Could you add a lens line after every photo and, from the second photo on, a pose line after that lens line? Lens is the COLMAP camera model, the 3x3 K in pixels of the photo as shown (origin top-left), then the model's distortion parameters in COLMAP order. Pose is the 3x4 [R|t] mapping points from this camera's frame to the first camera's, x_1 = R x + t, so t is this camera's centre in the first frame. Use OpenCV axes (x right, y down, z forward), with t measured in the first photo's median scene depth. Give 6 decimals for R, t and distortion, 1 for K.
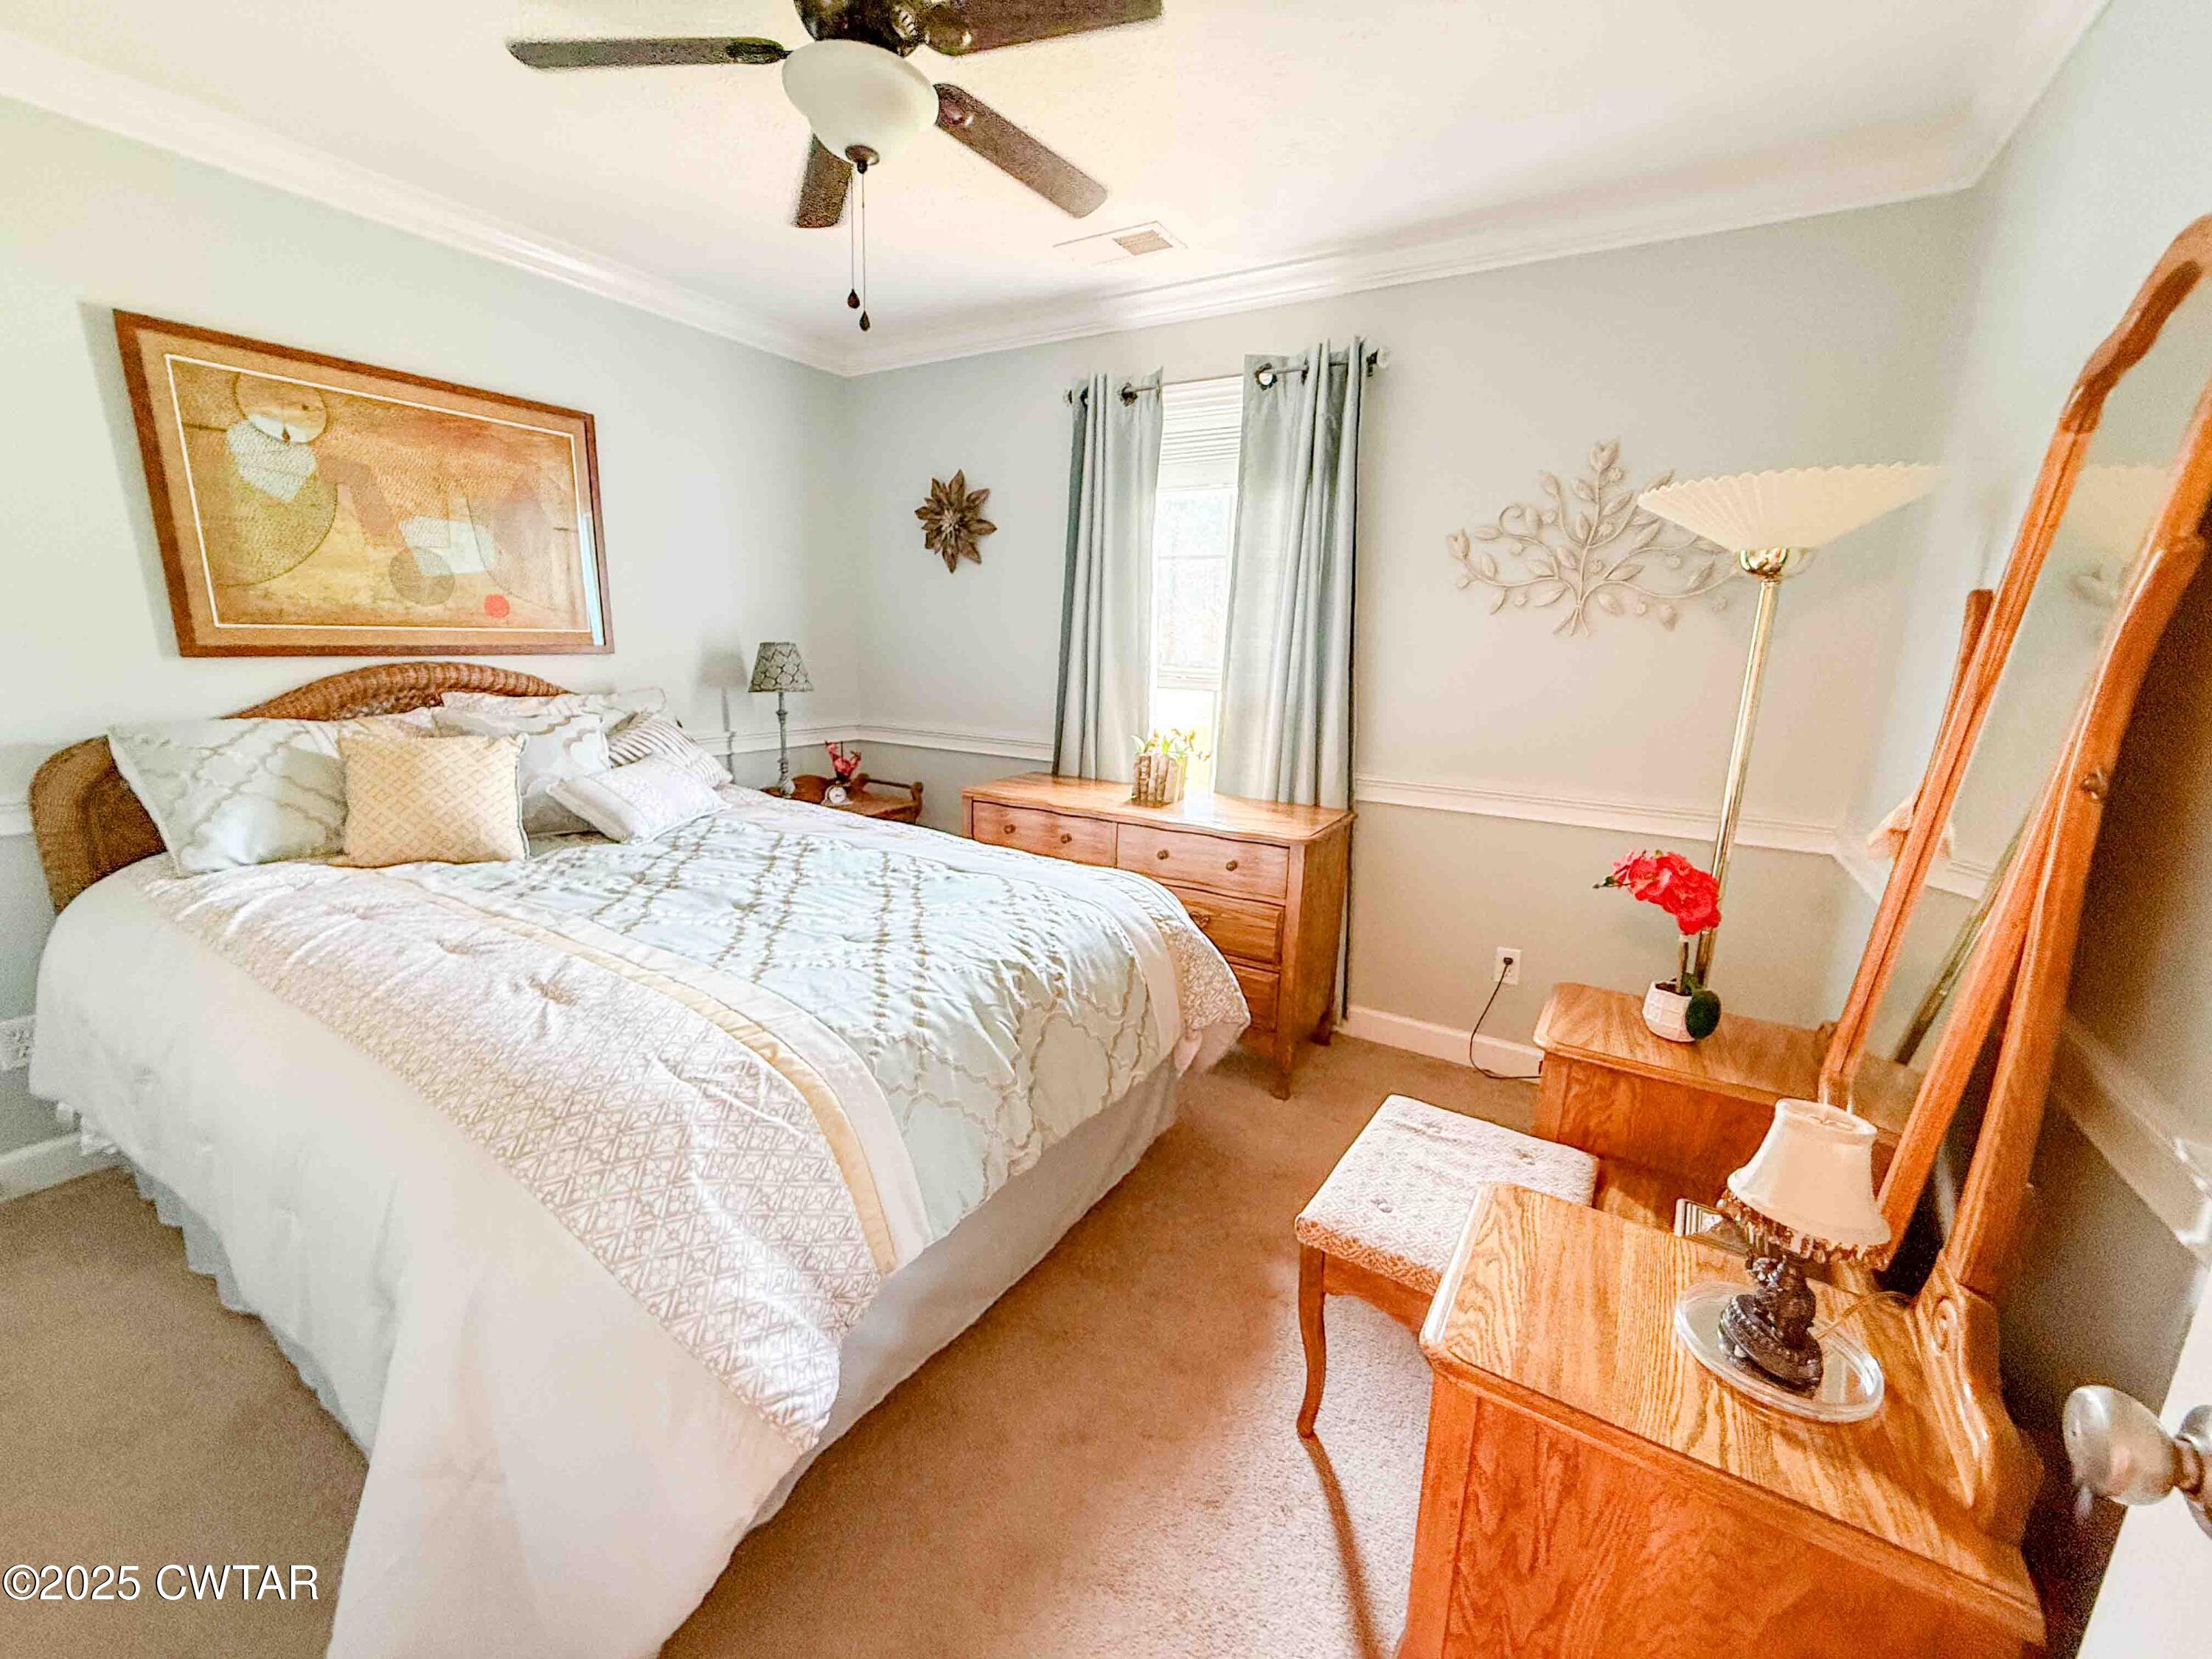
lens RADIAL K [[882.6, 0, 1101.6], [0, 882.6, 830.6], [0, 0, 1]] dist [0.001843, 0.000404]
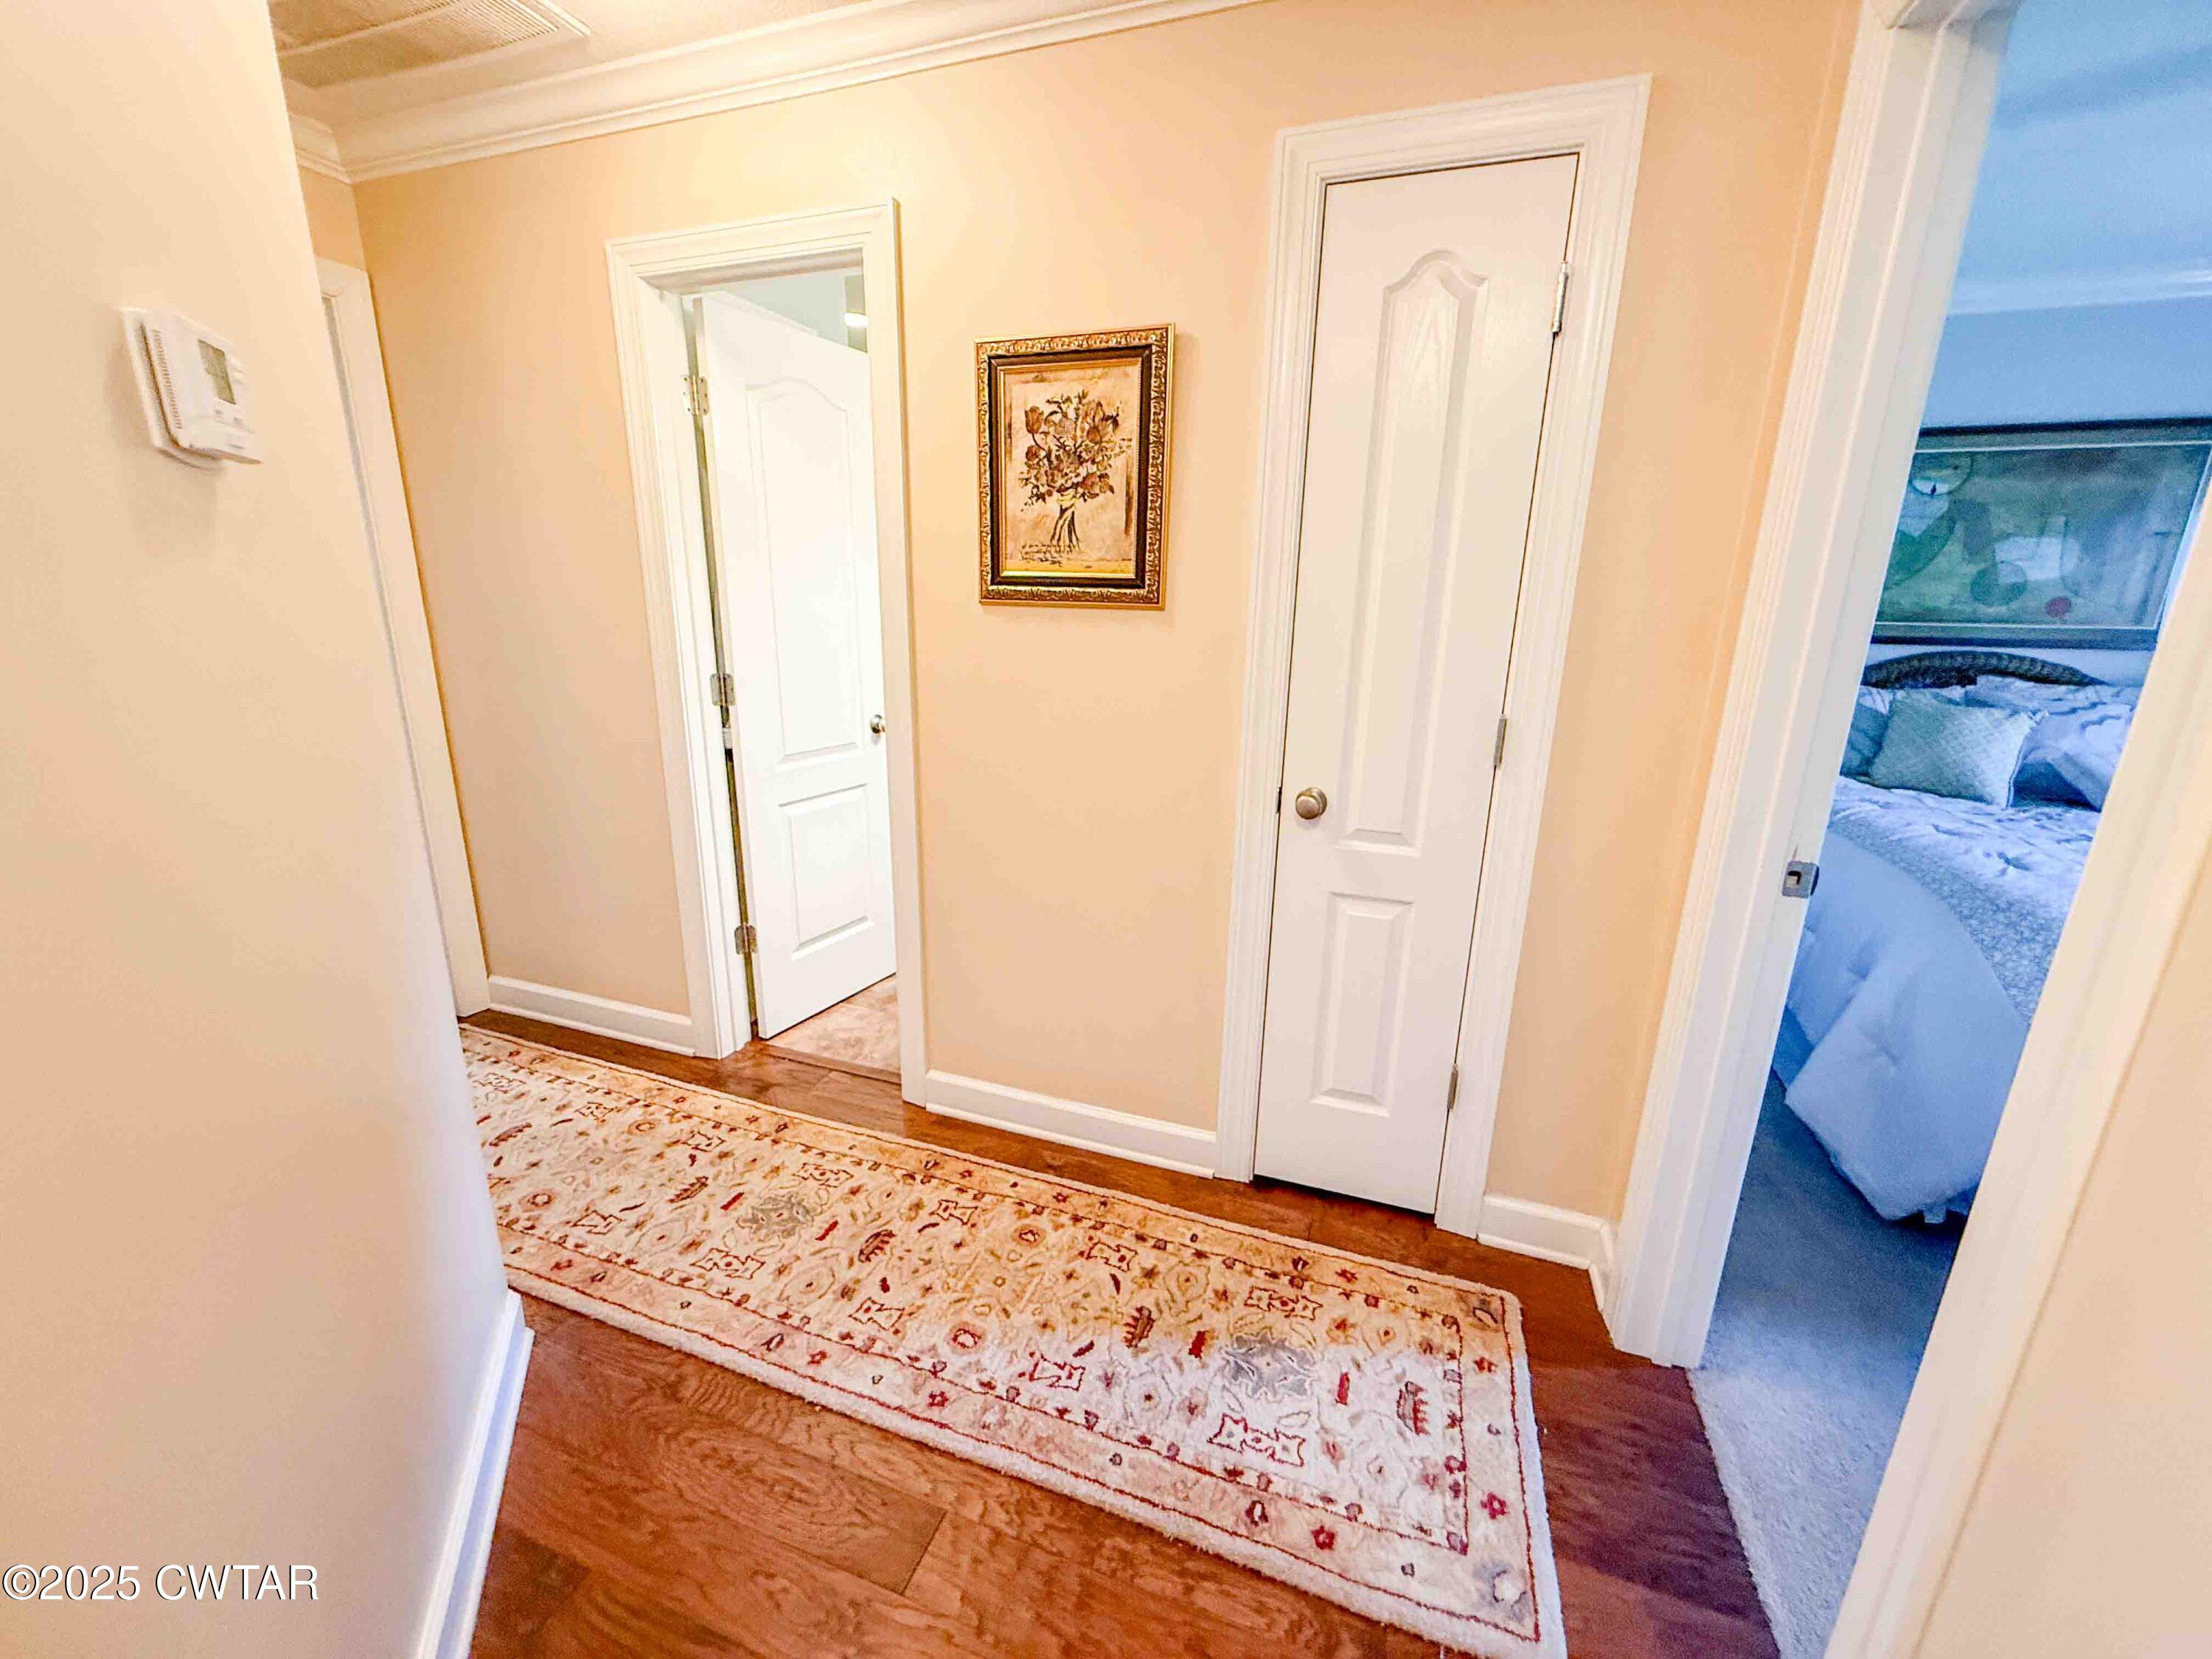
lens RADIAL K [[882.6, 0, 1101.6], [0, 882.6, 830.6], [0, 0, 1]] dist [0.001843, 0.000404]
pose [[0.193634, 0.231662, -0.953330, 0.289708], [-0.224191, 0.956458, 0.186886, 0.107431], [0.955115, 0.177540, 0.237139, -0.491317]]
